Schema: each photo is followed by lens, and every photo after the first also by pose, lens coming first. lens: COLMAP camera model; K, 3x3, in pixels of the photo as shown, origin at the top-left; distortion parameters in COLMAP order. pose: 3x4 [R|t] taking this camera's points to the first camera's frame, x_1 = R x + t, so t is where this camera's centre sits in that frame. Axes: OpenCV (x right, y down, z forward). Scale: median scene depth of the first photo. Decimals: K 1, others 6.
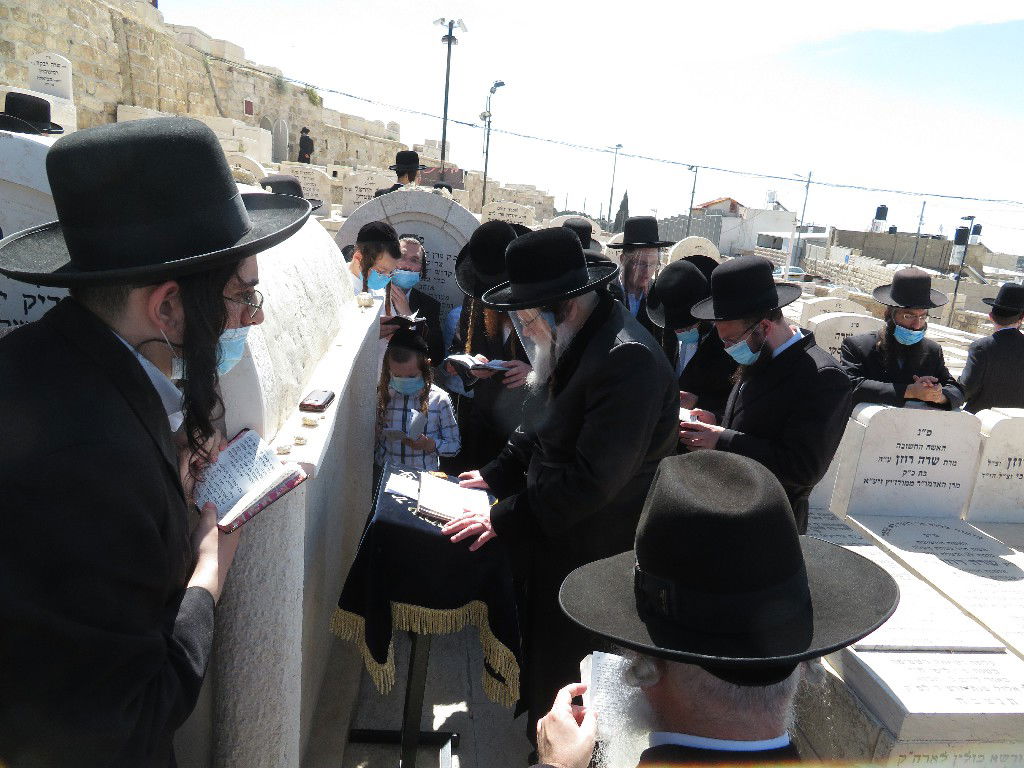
lens RADIAL K [[700.6, 0, 512.0], [0, 700.6, 384.0], [0, 0, 1]] dist [-0.043312, 0.002595]
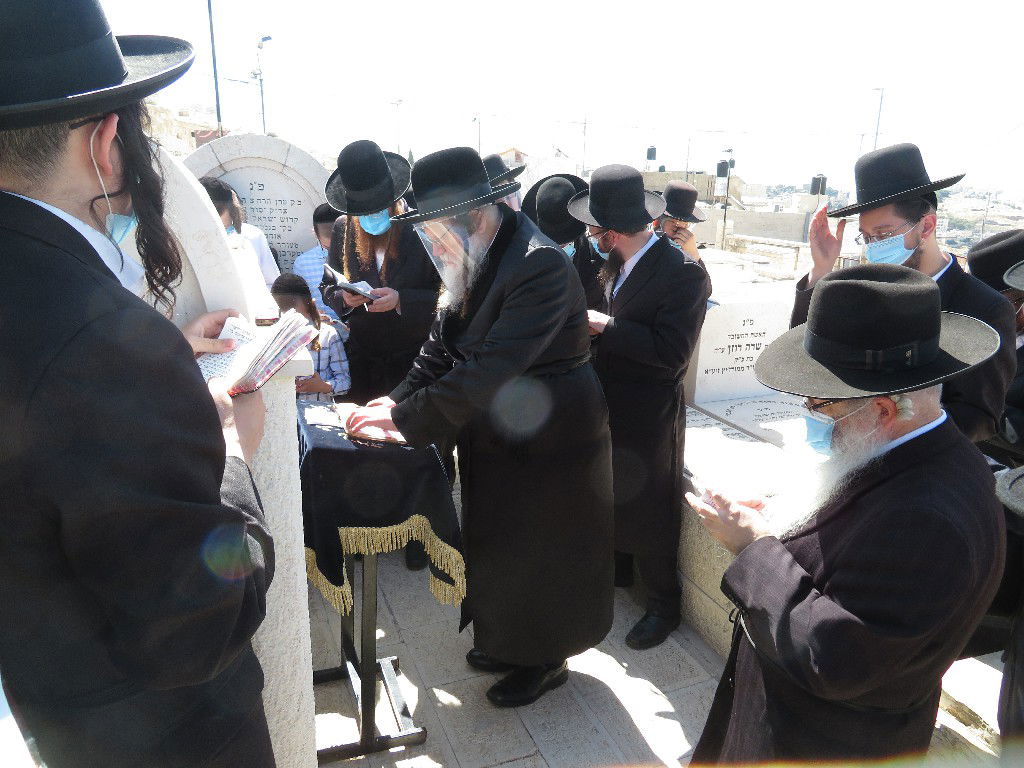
lens RADIAL K [[700.6, 0, 512.0], [0, 700.6, 384.0], [0, 0, 1]] dist [-0.043312, 0.002595]
pose [[0.955973, -0.139591, 0.258128, -0.129192], [0.124706, 0.989486, 0.073250, 0.052253], [-0.265639, -0.037835, 0.963330, -0.025806]]
